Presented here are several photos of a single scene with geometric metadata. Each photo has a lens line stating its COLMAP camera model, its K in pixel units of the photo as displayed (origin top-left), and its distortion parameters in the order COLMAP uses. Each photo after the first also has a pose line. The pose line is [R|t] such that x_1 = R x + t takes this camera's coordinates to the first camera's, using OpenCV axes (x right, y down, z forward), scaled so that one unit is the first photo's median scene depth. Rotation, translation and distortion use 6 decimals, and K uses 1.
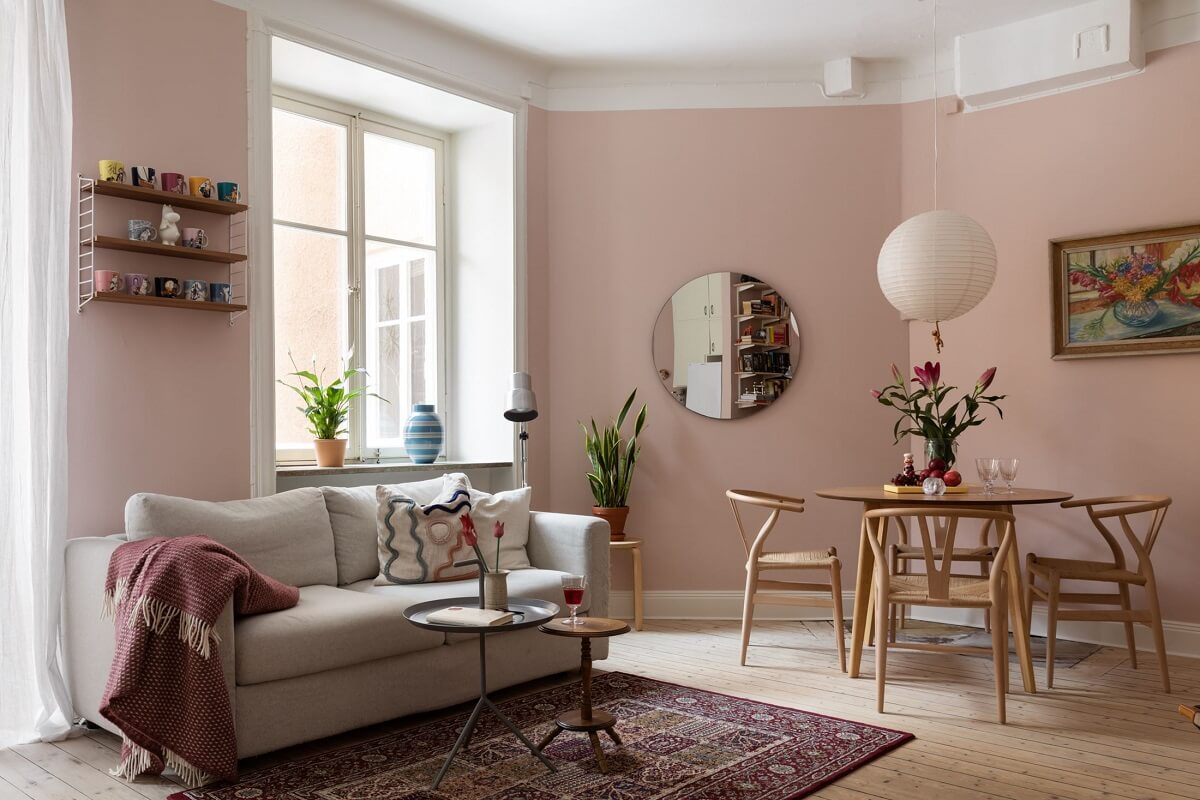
lens RADIAL K [[983.9, 0, 552.4], [0, 983.9, 435.2], [0, 0, 1]] dist [0.003703, 0.010725]
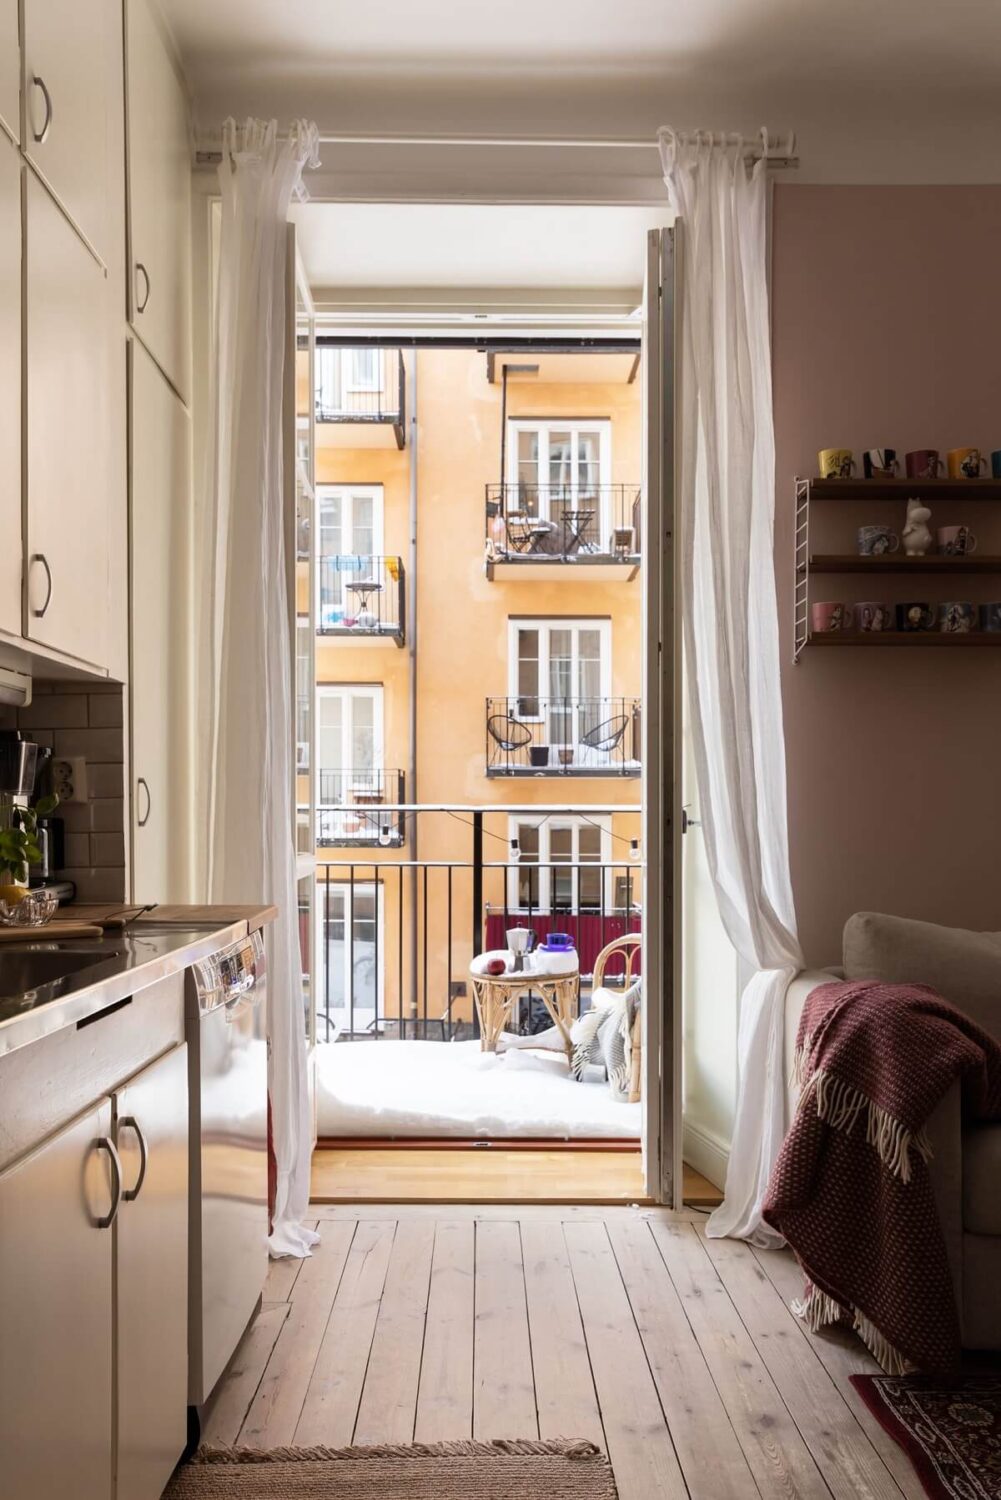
lens RADIAL K [[1198.9, 0, 502.1], [0, 1198.9, 820.0], [0, 0, 1]] dist [0.000226, 0.001372]
pose [[0.691130, 0.008953, -0.722675, 0.020406], [-0.012197, 0.999925, 0.000723, -0.004008], [0.722628, 0.008315, 0.691187, 0.200280]]
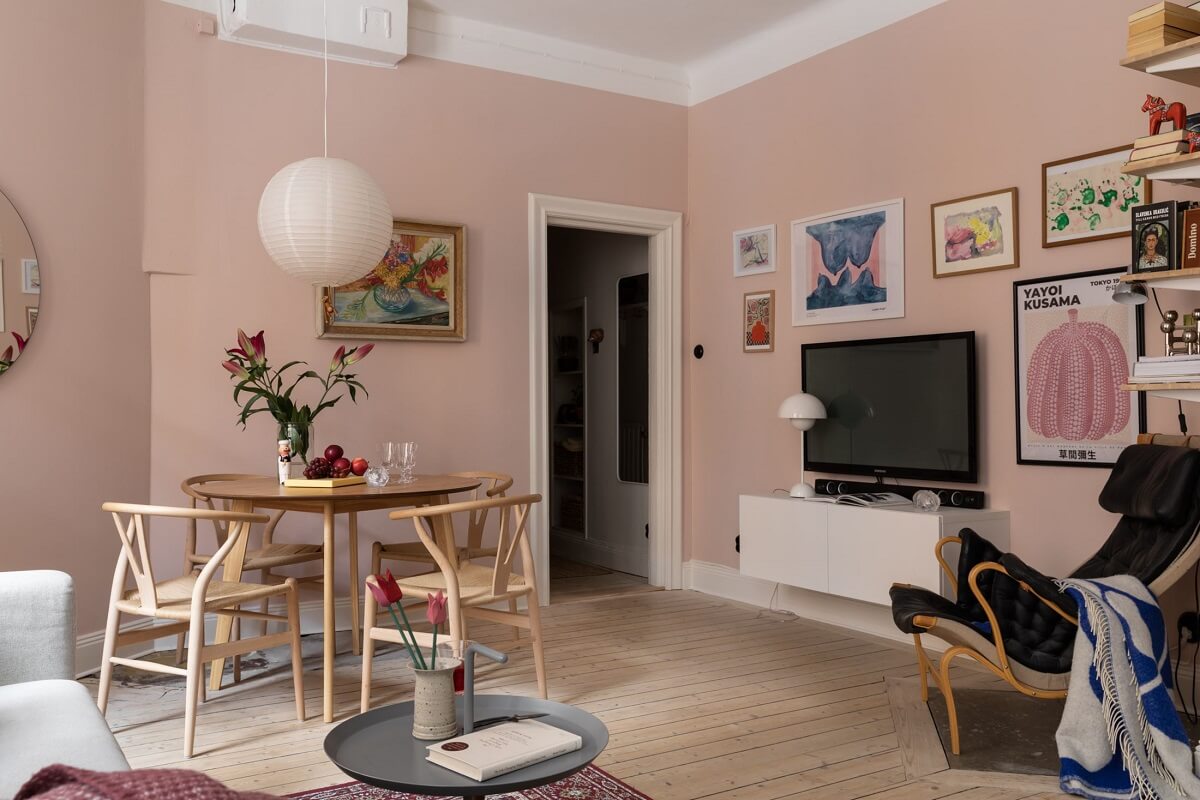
lens RADIAL K [[1050.4, 0, 600.0], [0, 1050.4, 400.0], [0, 0, 1]] dist [0.003538, 0.010098]
pose [[0.256276, 0.009909, 0.966553, -0.492494], [0.005394, 0.999917, -0.011681, -0.004185], [-0.966588, 0.008207, 0.256202, 0.601027]]
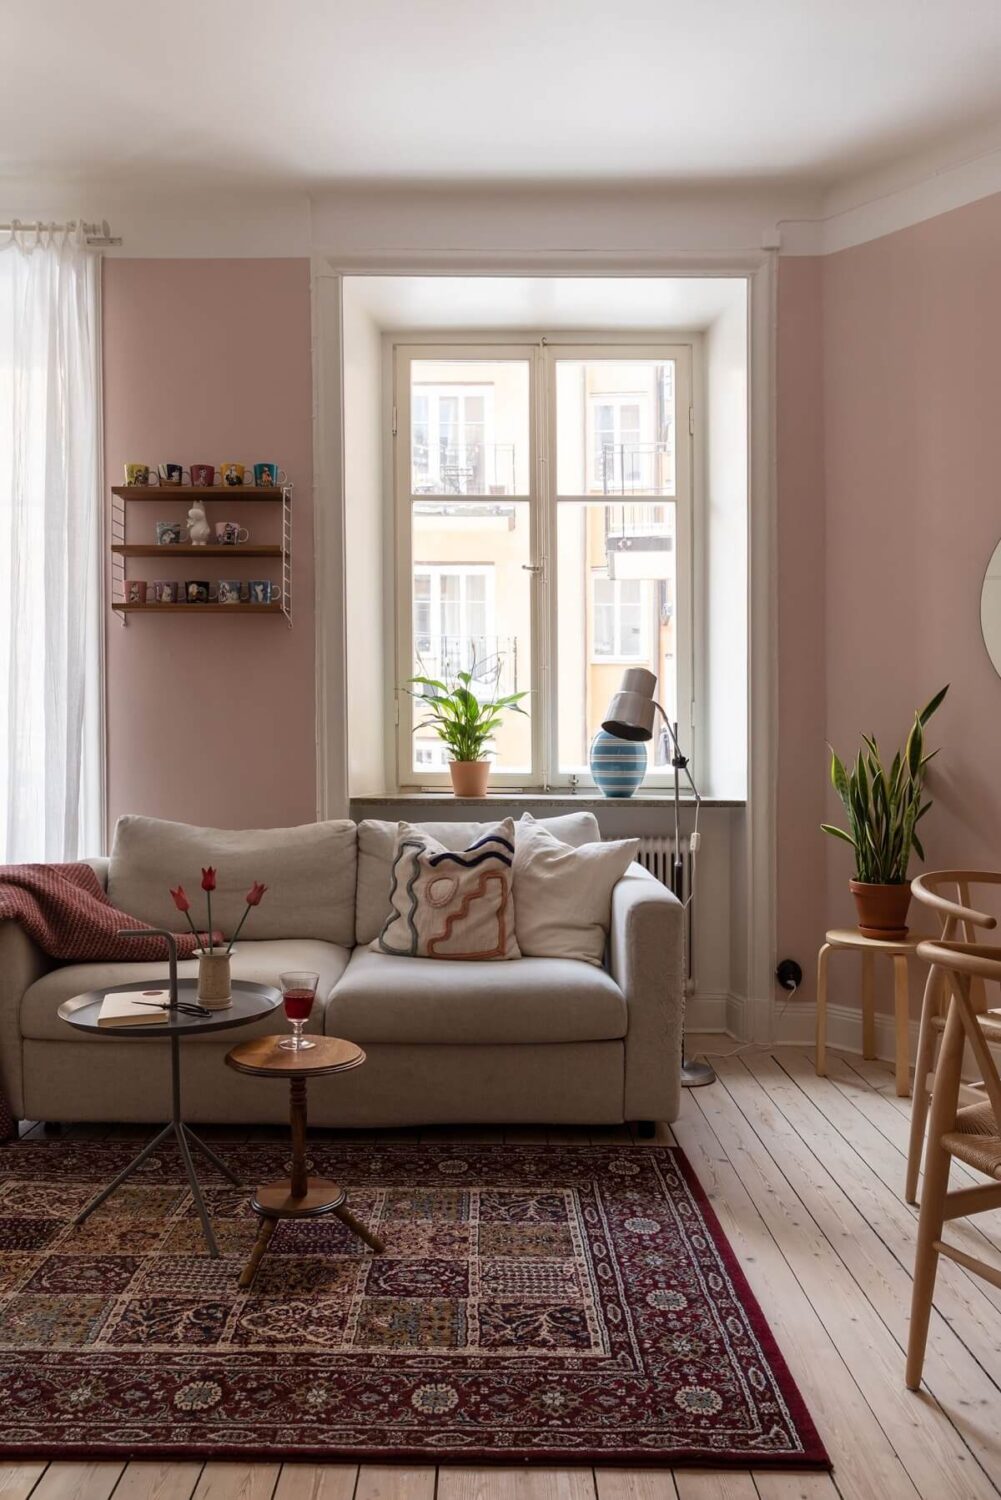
lens RADIAL K [[1119.7, 0, 480.0], [0, 1119.7, 759.5], [0, 0, 1]] dist [0.006025, -0.000289]
pose [[0.681944, 0.017690, -0.731190, 0.529184], [-0.013149, 0.999842, 0.011926, -0.009925], [0.731286, 0.001482, 0.682069, 0.466783]]
